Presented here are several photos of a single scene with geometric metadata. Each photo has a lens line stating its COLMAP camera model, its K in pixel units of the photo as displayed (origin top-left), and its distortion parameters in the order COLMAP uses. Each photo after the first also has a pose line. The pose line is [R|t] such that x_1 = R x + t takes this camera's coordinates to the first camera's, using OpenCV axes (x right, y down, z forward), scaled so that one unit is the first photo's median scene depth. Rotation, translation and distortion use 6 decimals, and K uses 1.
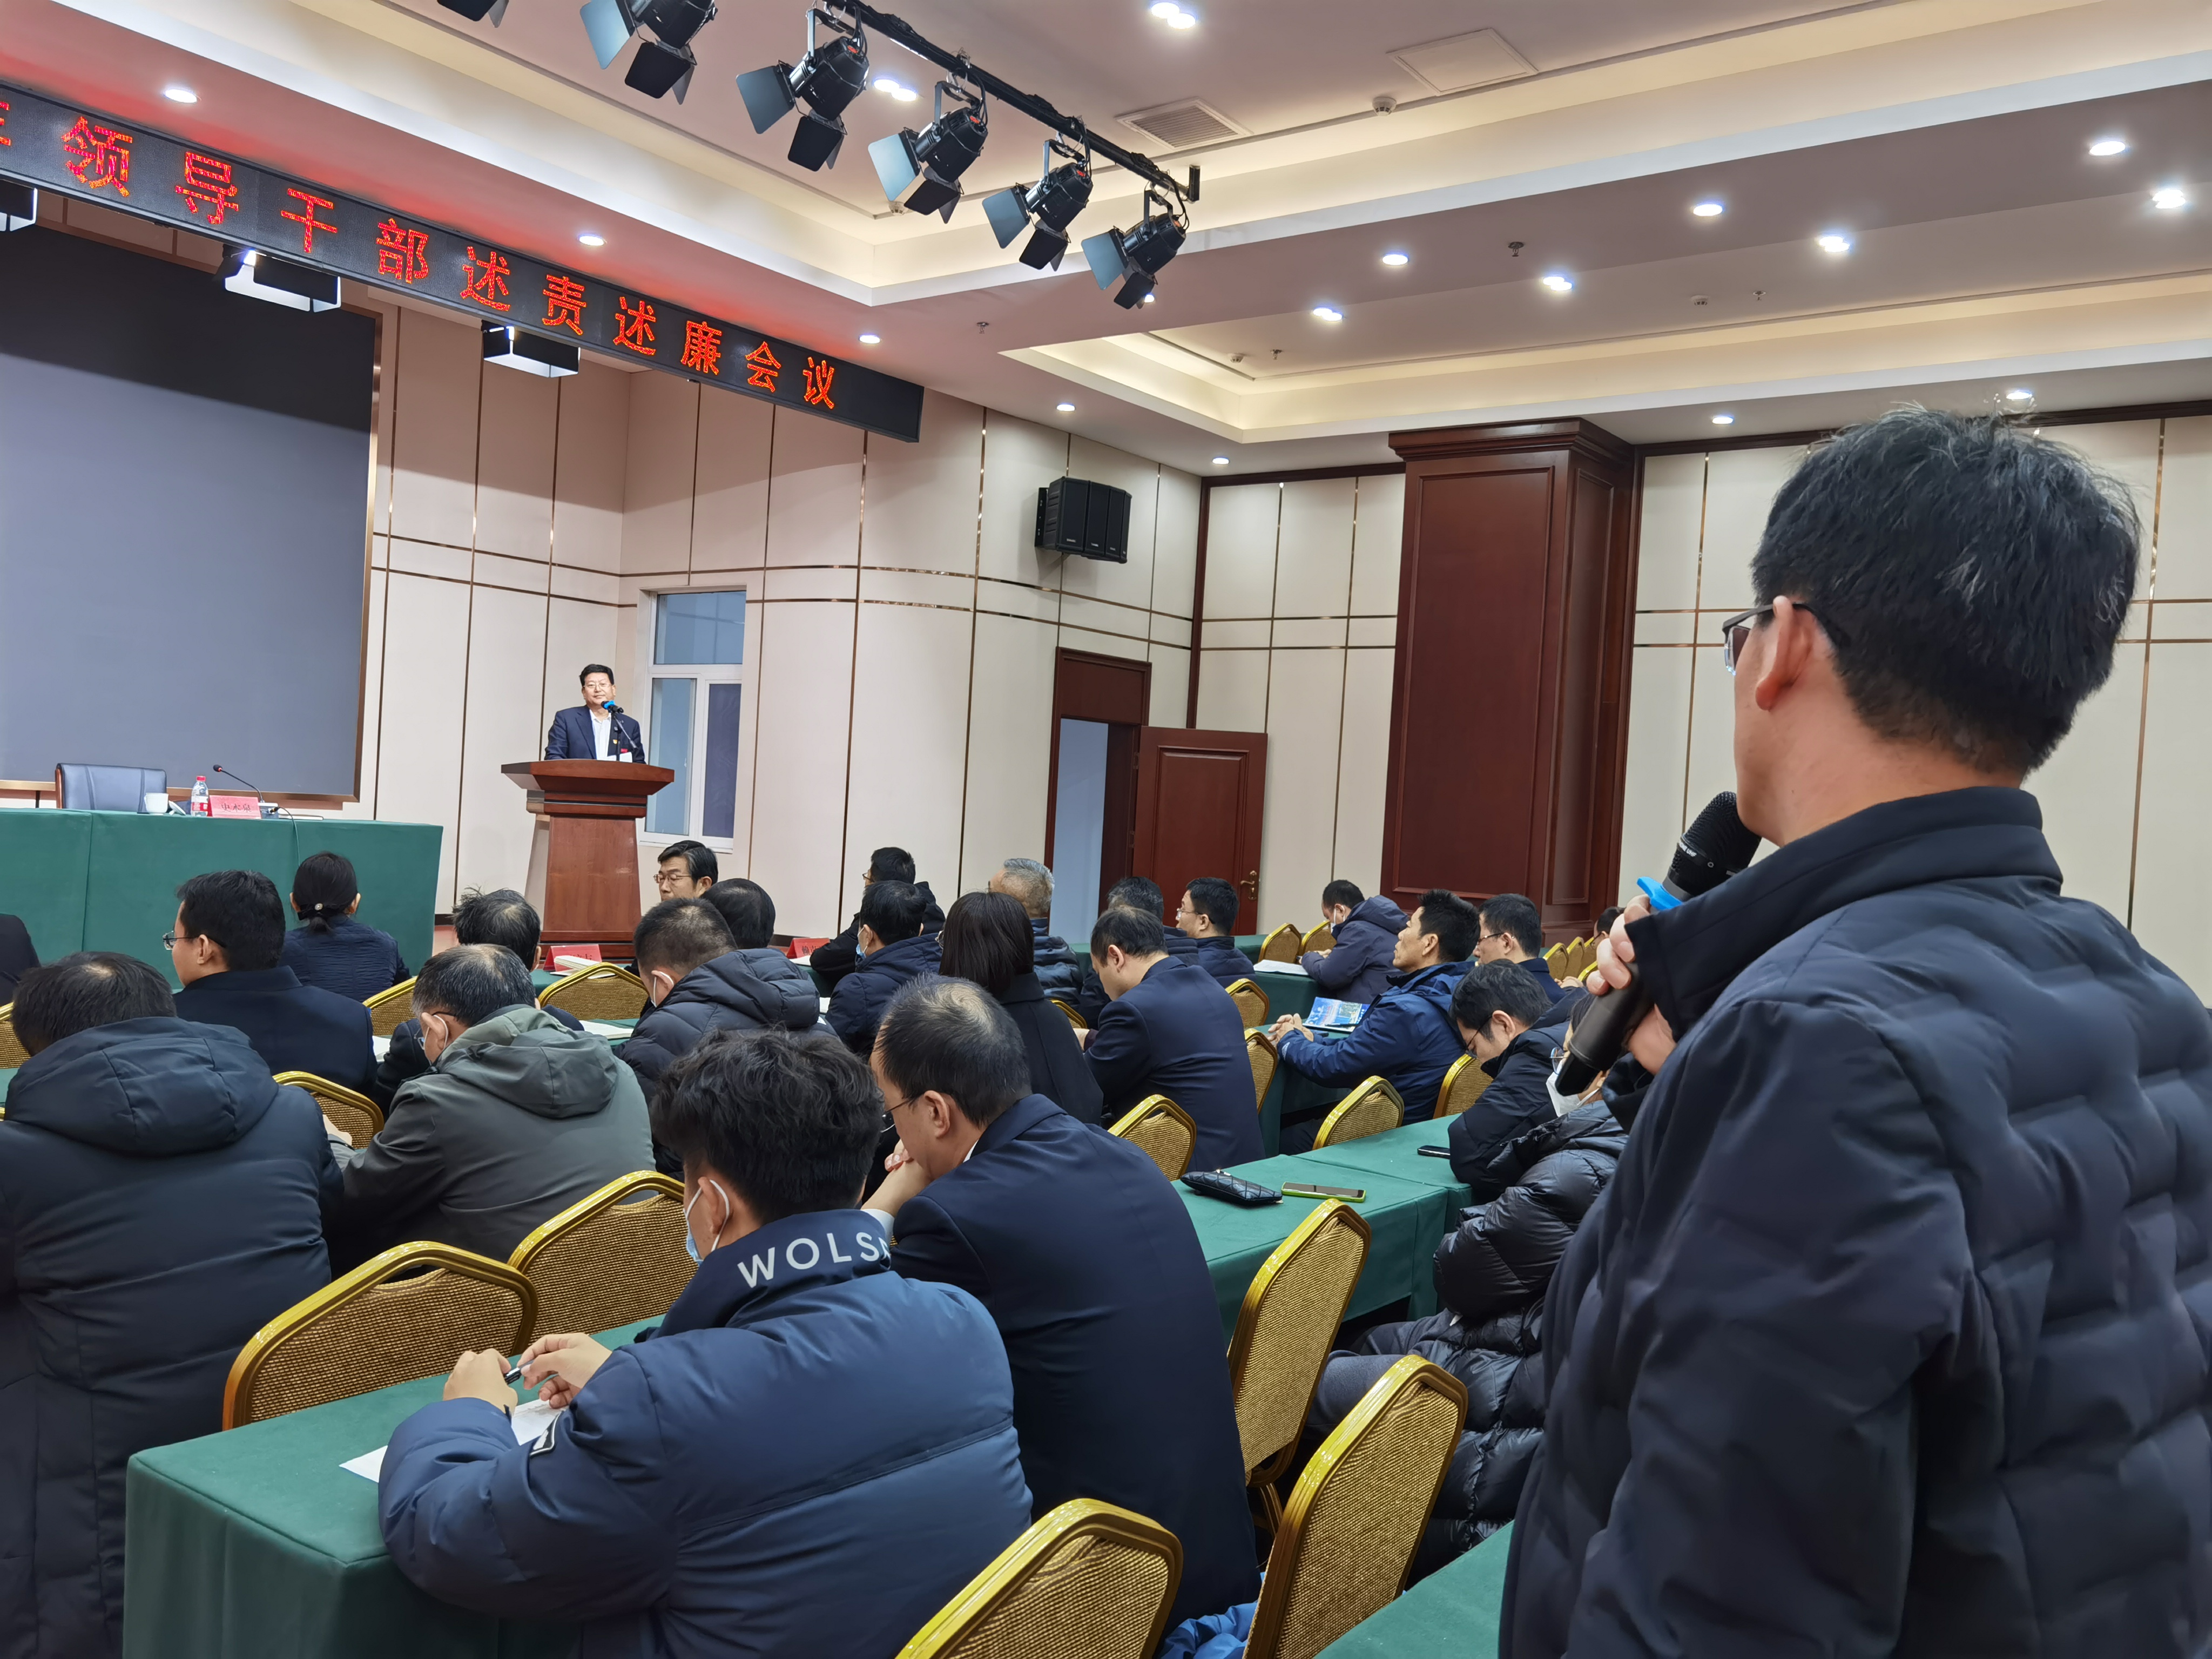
lens RADIAL K [[1795.1, 0, 1106.0], [0, 1795.1, 829.5], [0, 0, 1]] dist [-0.000875, 0.008279]
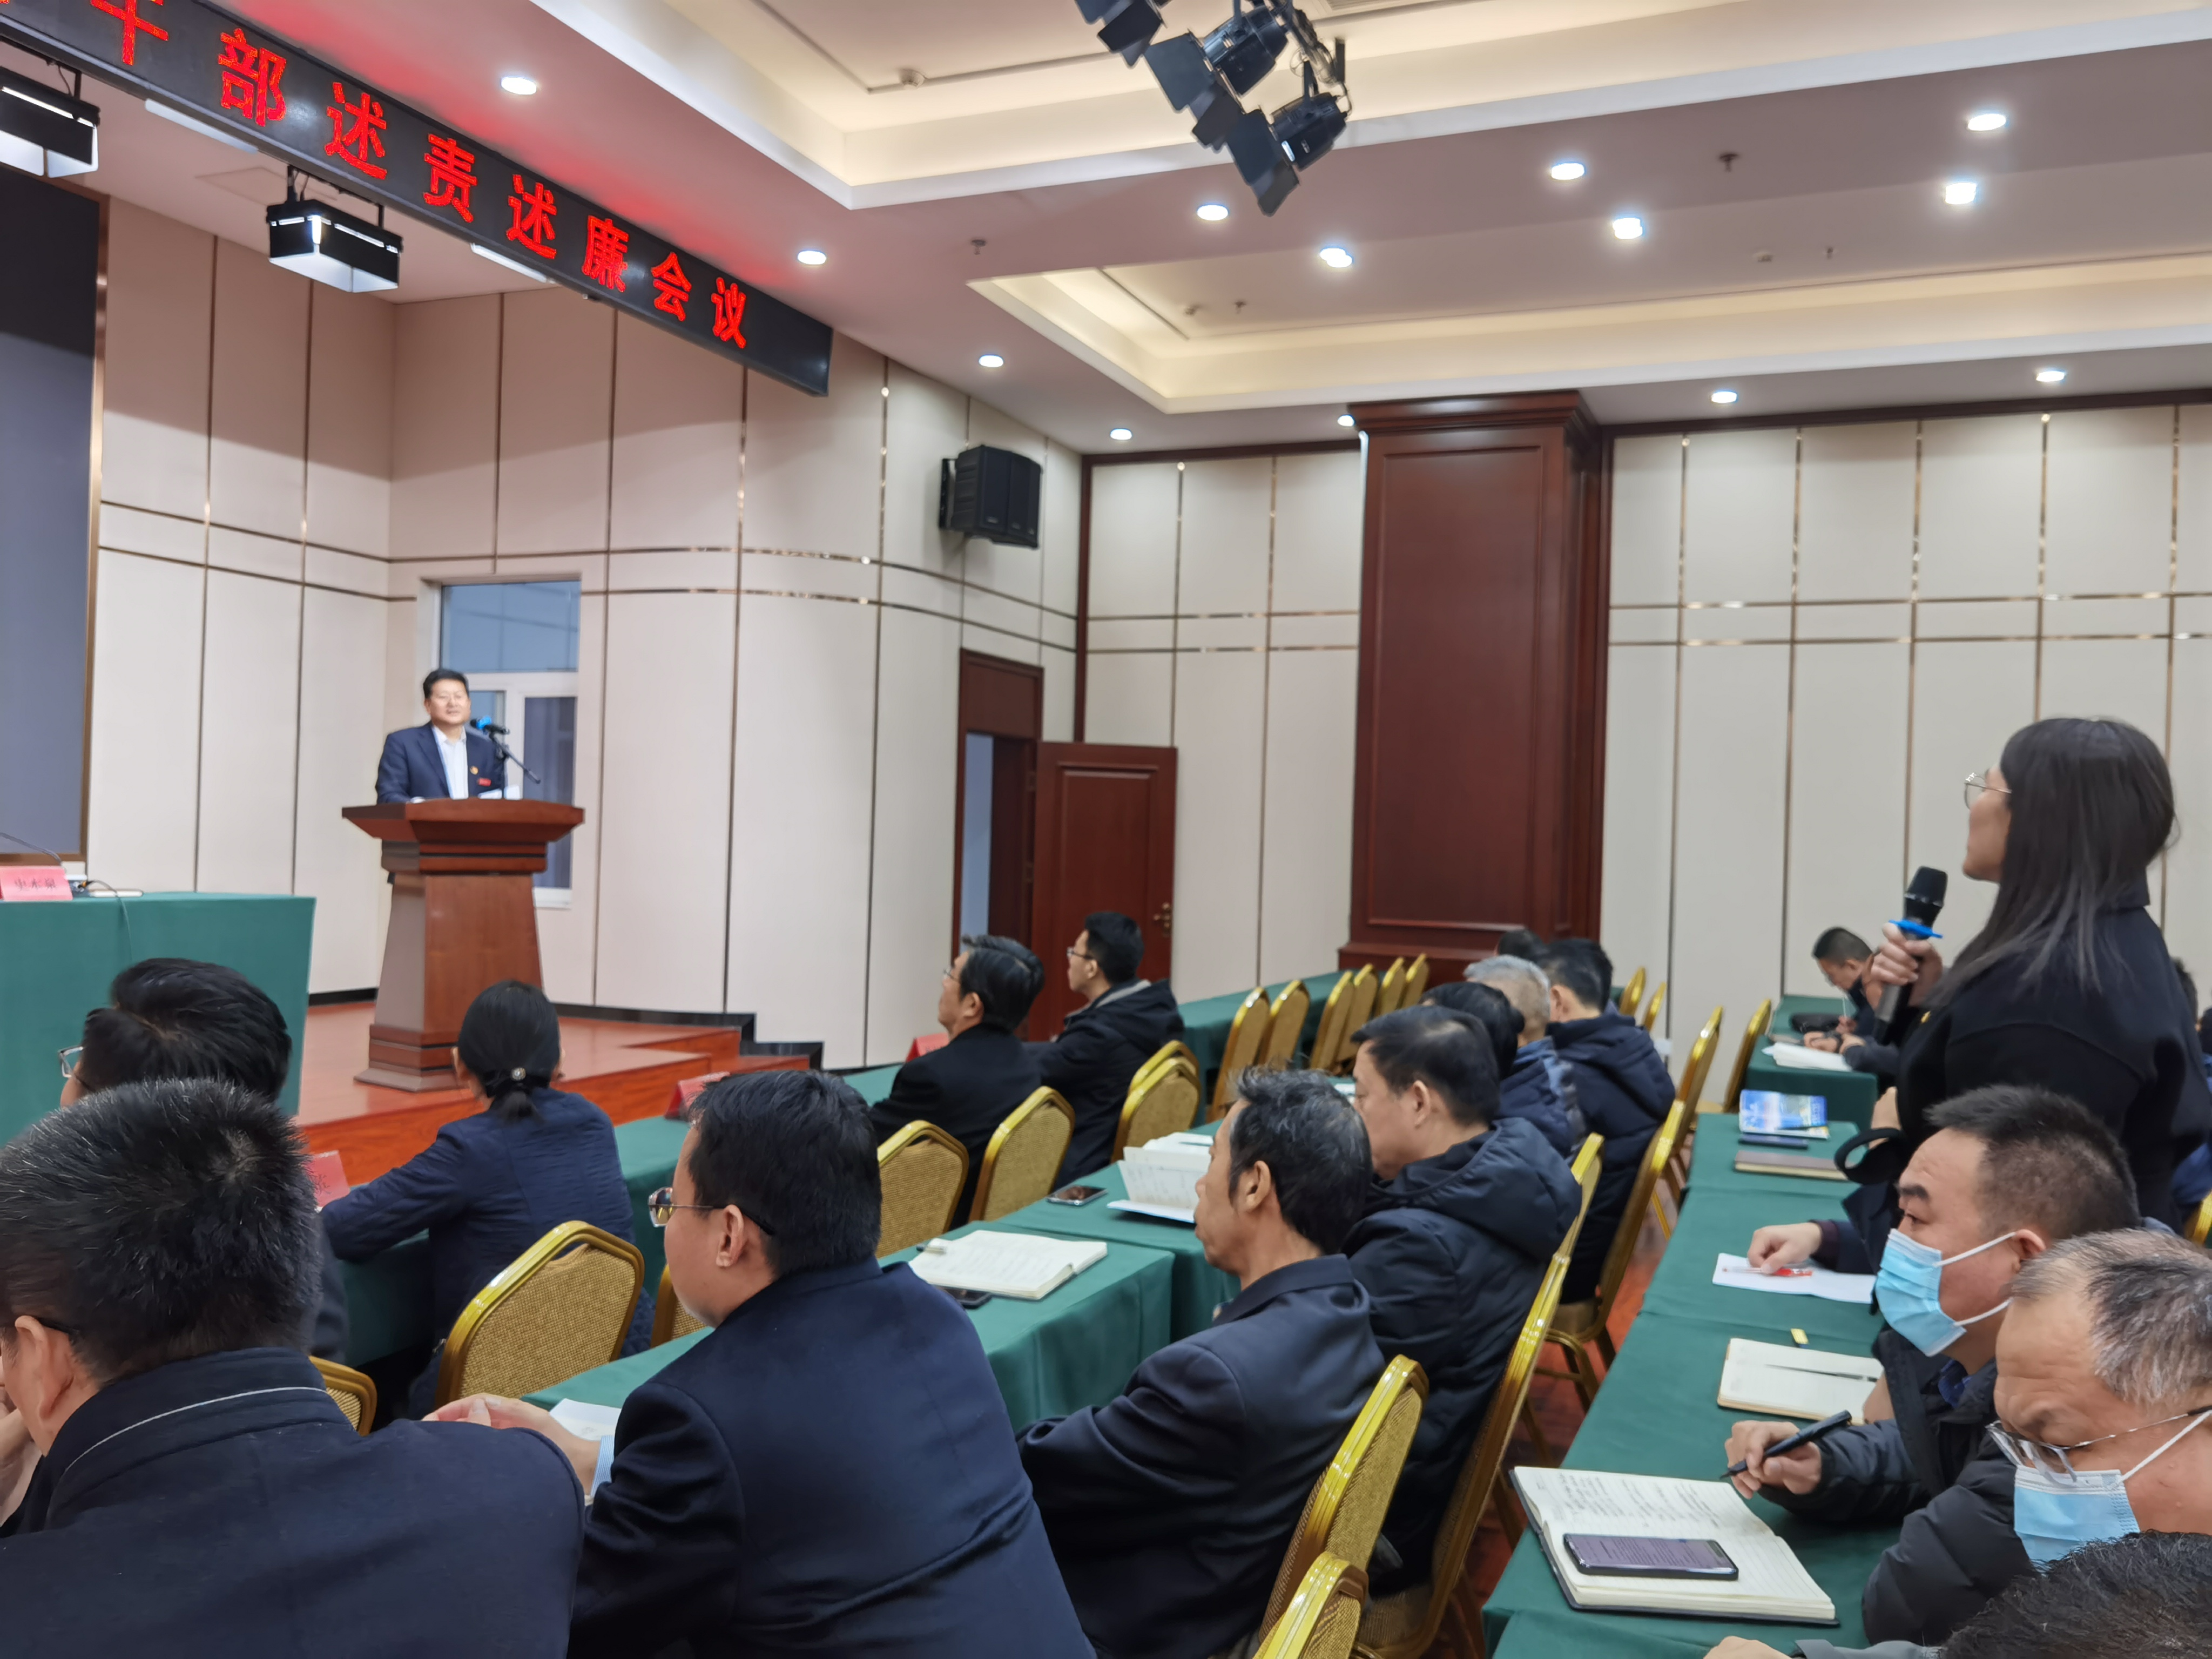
lens RADIAL K [[1795.1, 0, 1106.0], [0, 1795.1, 829.5], [0, 0, 1]] dist [-0.000875, 0.008279]
pose [[0.969814, -0.027308, 0.242312, -0.178088], [0.028879, 0.999579, -0.002934, -0.012952], [-0.242130, 0.009843, 0.970194, 0.177110]]
